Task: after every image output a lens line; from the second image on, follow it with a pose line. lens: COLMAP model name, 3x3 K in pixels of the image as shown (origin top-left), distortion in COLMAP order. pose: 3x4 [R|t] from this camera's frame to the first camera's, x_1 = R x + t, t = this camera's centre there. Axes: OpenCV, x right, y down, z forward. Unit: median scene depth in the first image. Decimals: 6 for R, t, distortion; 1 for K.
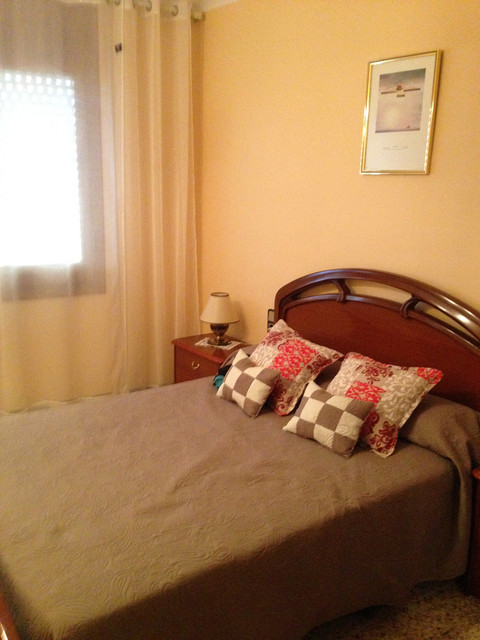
lens RADIAL K [[597.9, 0, 239.8], [0, 597.9, 320.2], [0, 0, 1]] dist [-0.002729, 0.000000]
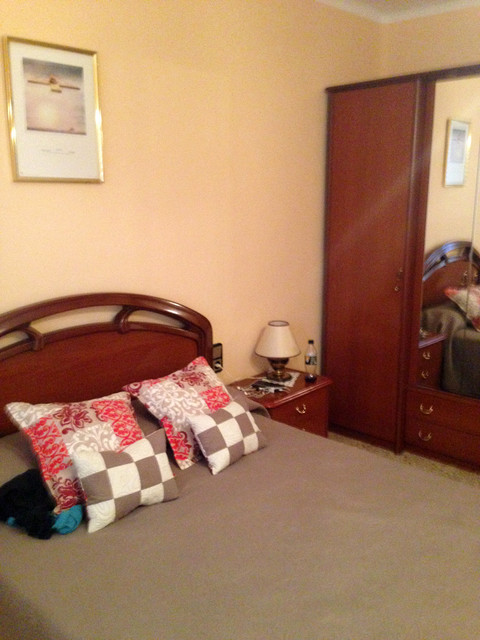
lens RADIAL K [[597.9, 0, 240.1], [0, 597.9, 320.5], [0, 0, 1]] dist [-0.002729, 0.000000]
pose [[-0.176710, -0.224165, 0.958397, -0.667848], [0.222869, 0.939317, 0.260795, -0.230731], [-0.958699, 0.259681, -0.116027, 0.929070]]
